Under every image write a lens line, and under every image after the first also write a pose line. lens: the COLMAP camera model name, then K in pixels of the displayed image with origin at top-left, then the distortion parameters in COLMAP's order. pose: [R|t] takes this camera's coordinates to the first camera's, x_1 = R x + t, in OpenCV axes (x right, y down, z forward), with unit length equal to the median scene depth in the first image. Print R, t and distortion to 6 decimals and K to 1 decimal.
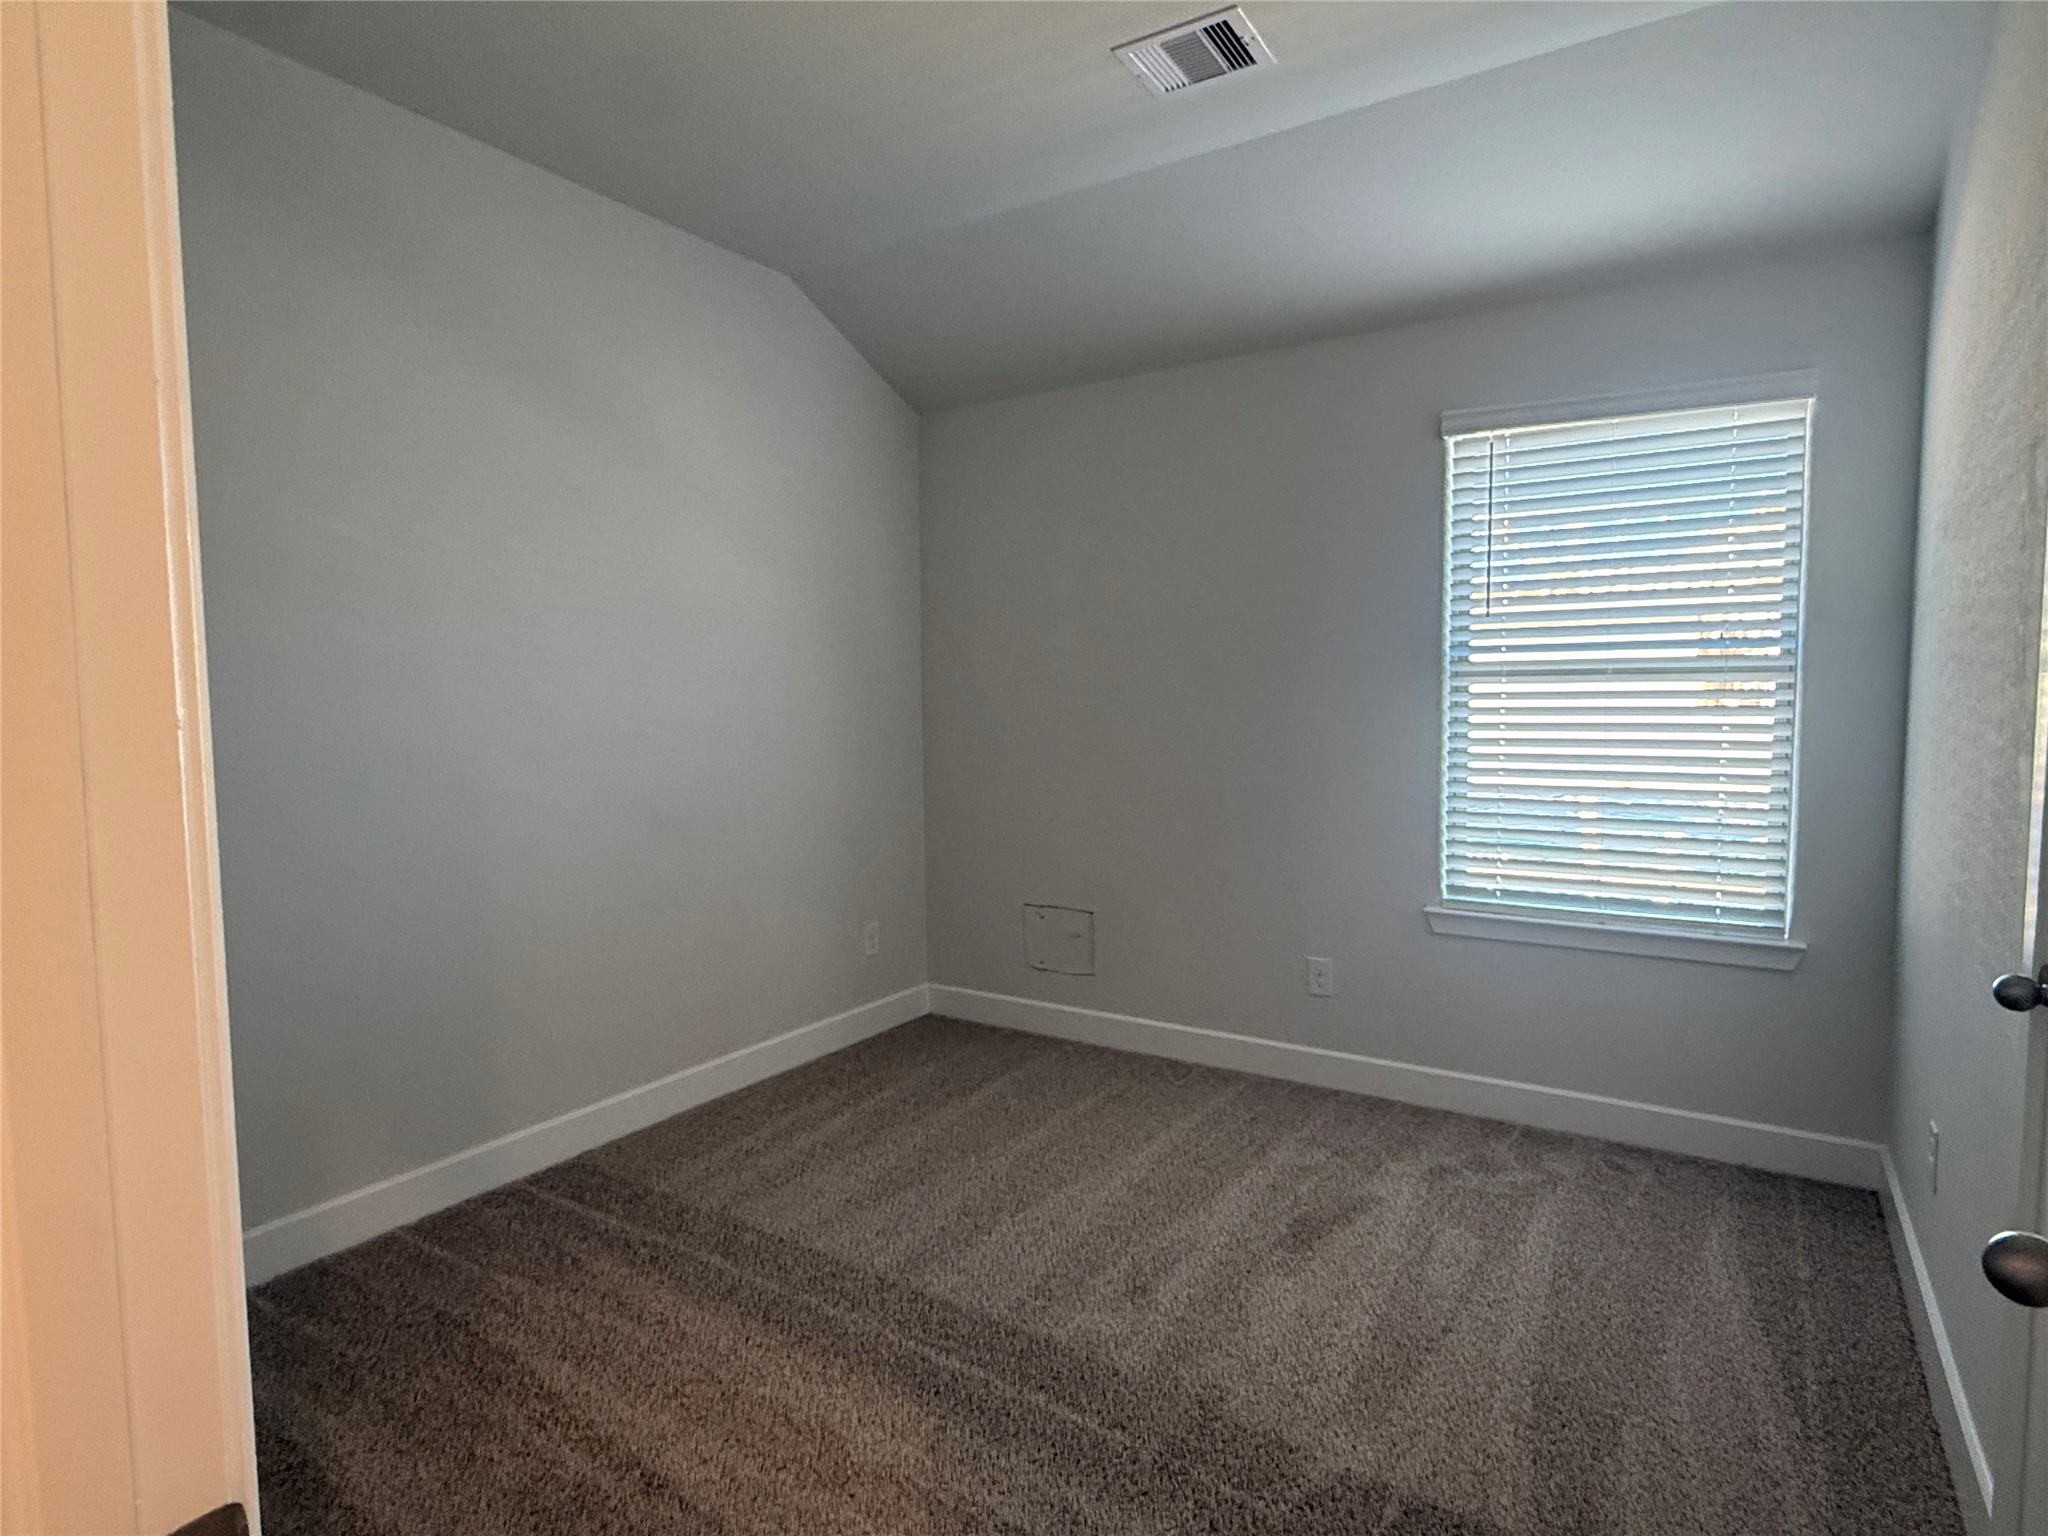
lens RADIAL K [[1075.0, 0, 1059.0], [0, 1075.0, 781.4], [0, 0, 1]] dist [0.035386, 0.000079]
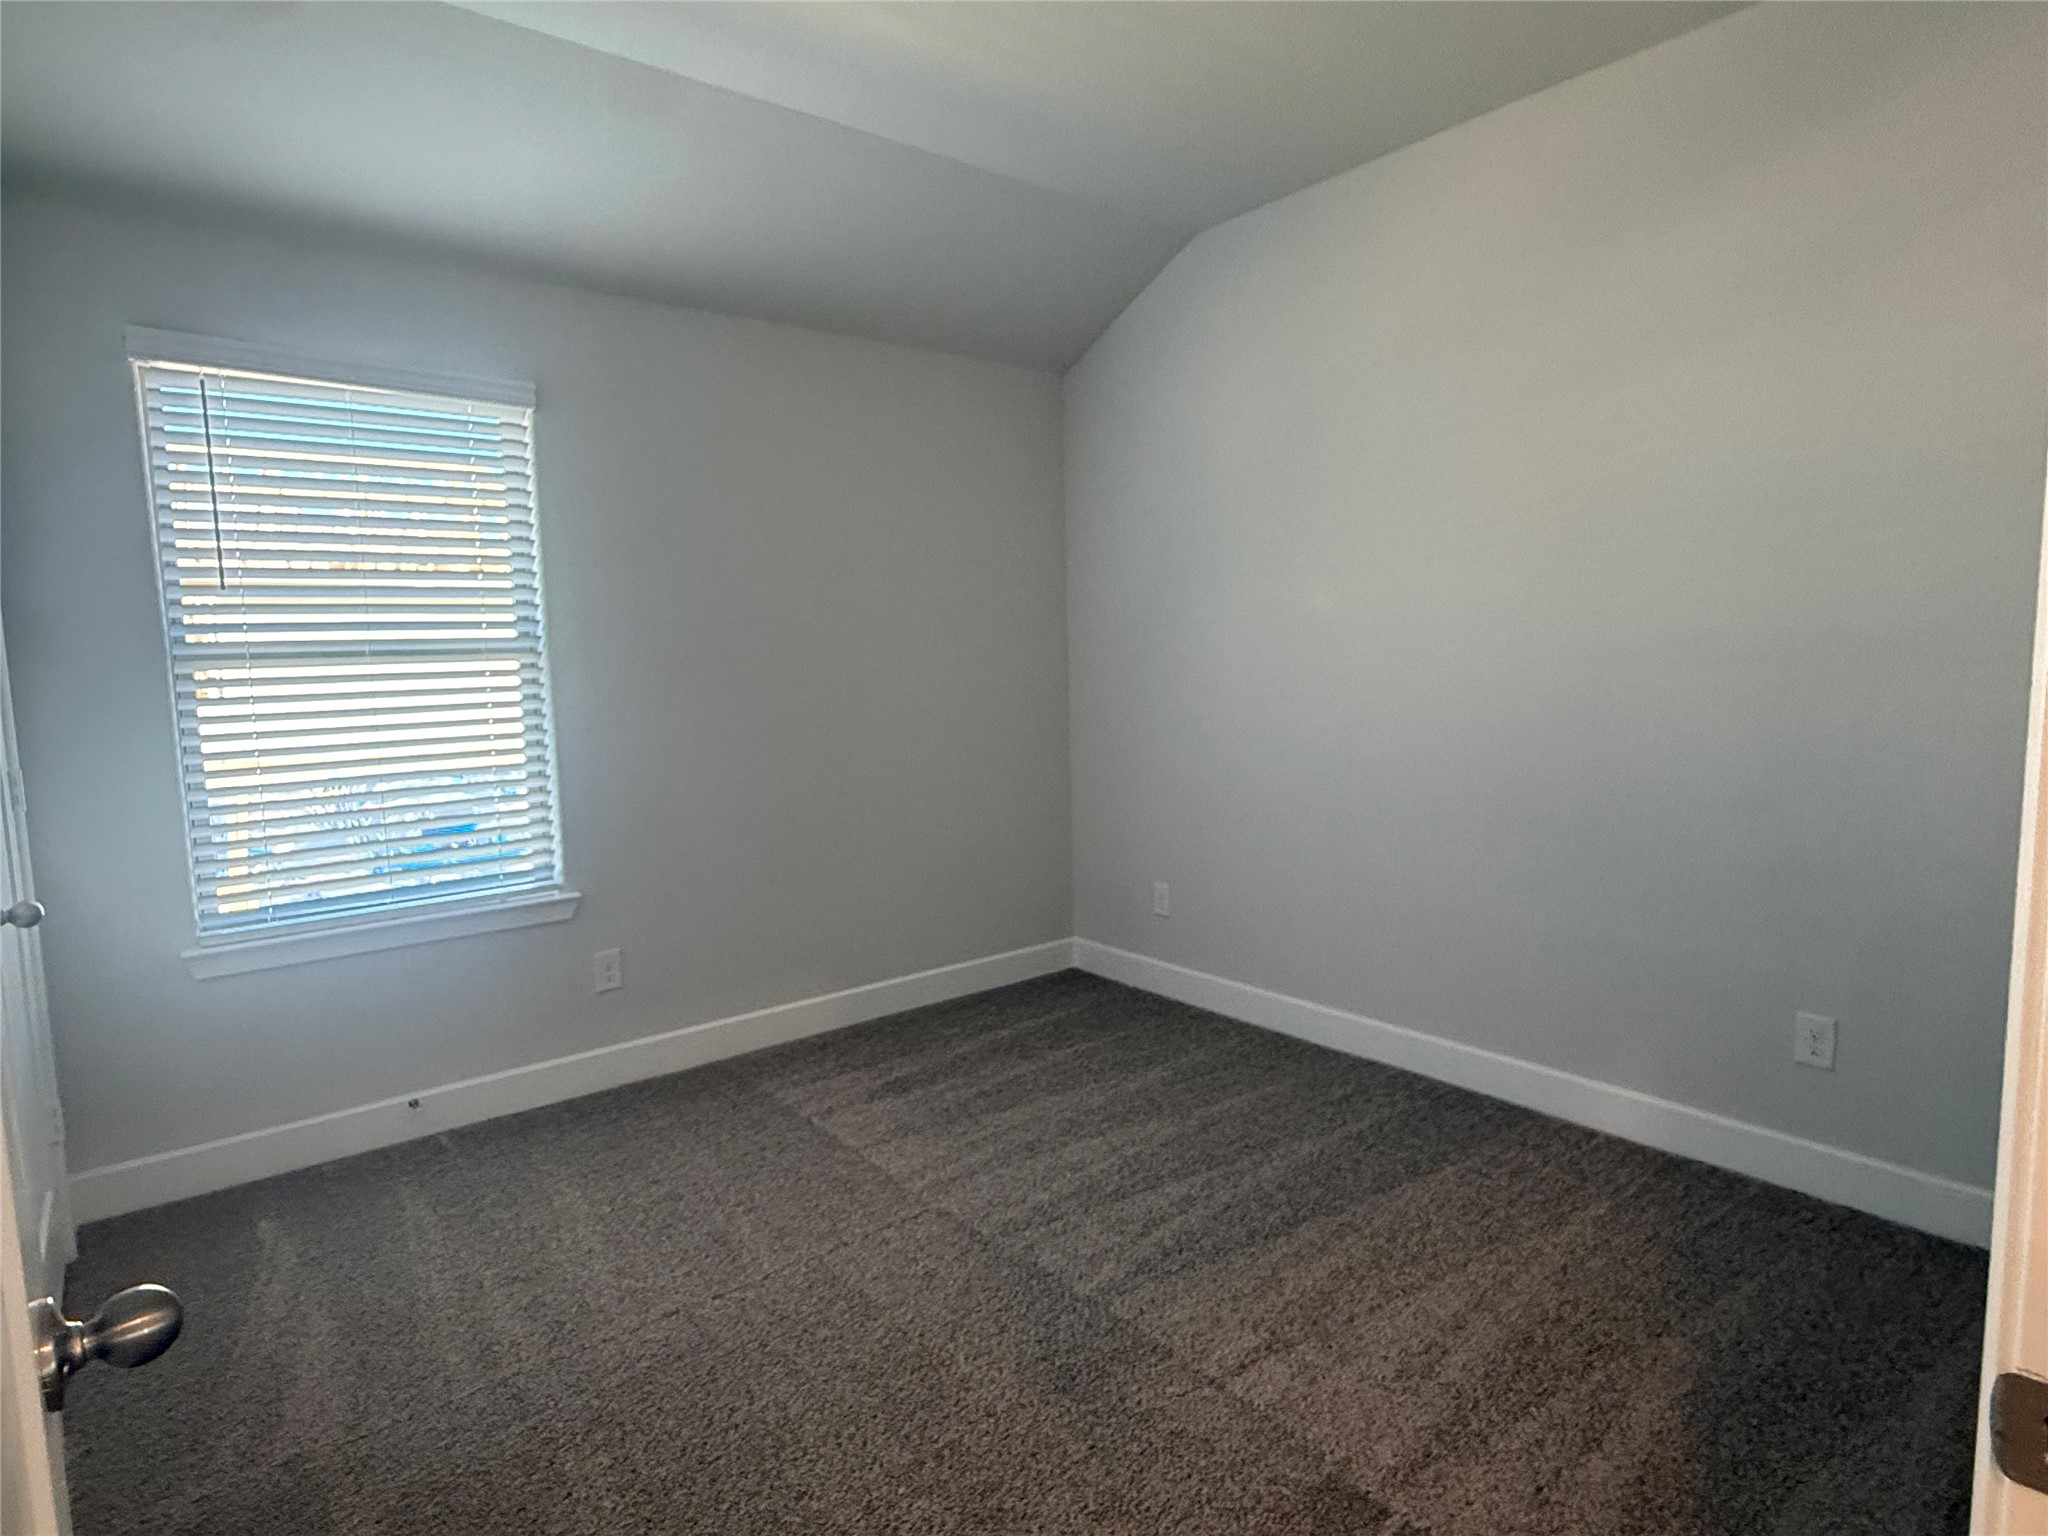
lens RADIAL K [[1138.9, 0, 1024.0], [0, 1138.9, 768.0], [0, 0, 1]] dist [-0.003013, 0.000450]
pose [[0.347038, -0.101484, 0.932344, -0.238450], [0.107266, 0.991900, 0.068040, -0.009334], [-0.931697, 0.076396, 0.355113, 0.134394]]
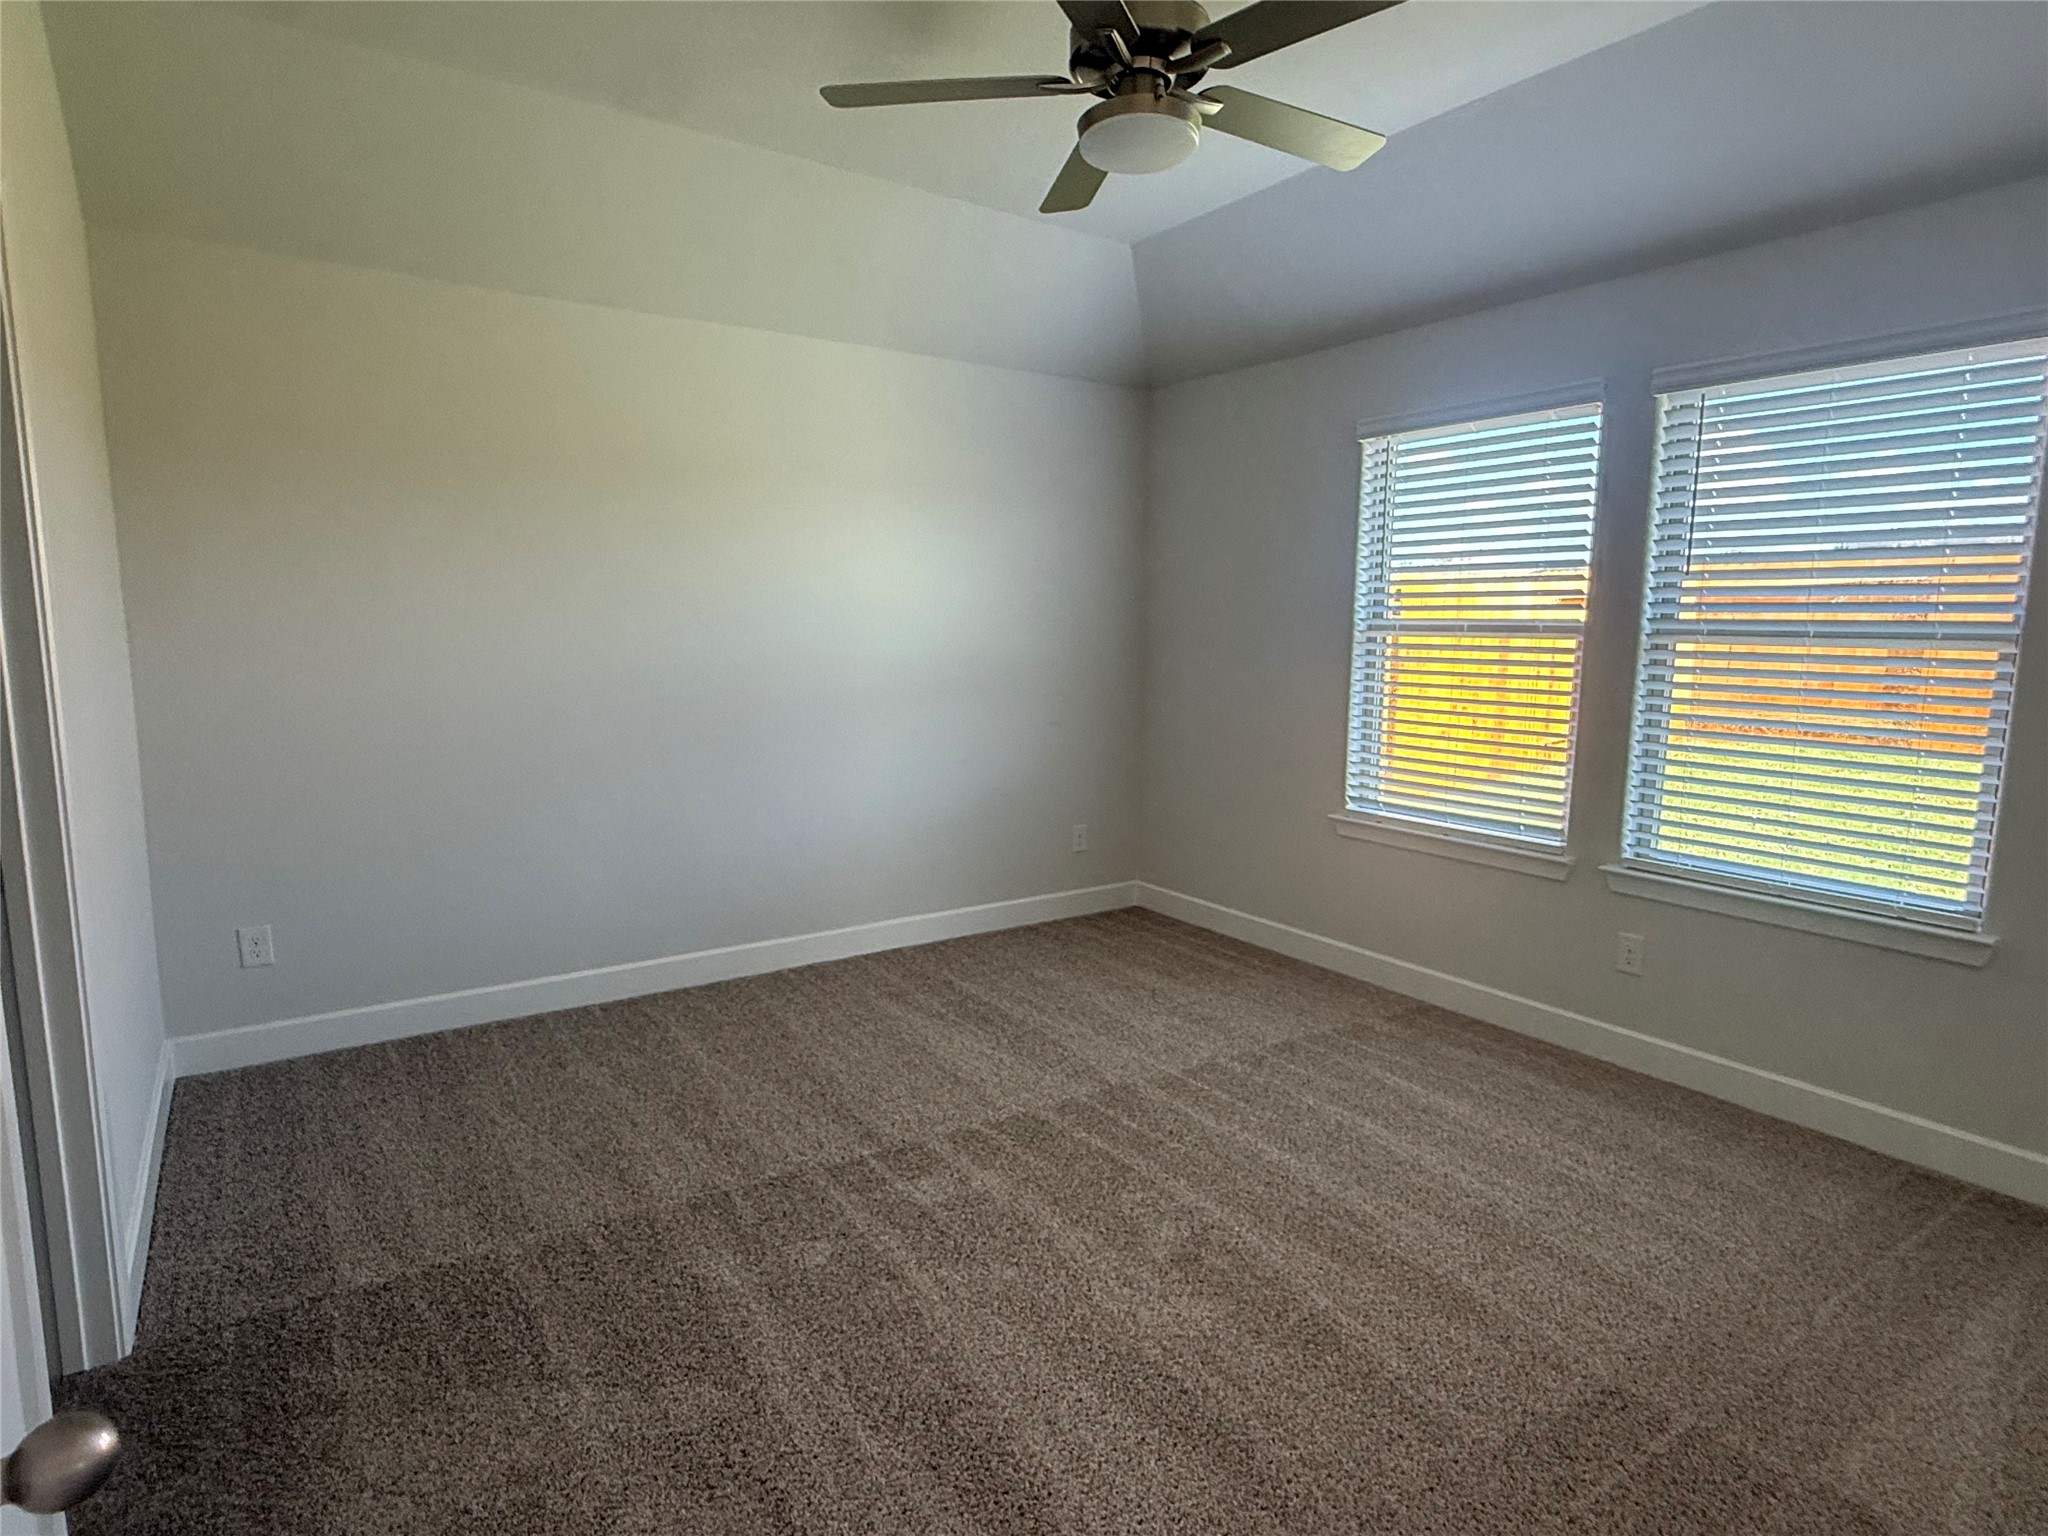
lens RADIAL K [[1138.9, 0, 1024.0], [0, 1138.9, 768.0], [0, 0, 1]] dist [-0.003013, 0.000450]
pose [[0.894870, 0.081836, -0.438761, 0.351562], [-0.067981, 0.996568, 0.047227, 0.015857], [0.441120, -0.012435, 0.897362, -0.208108]]
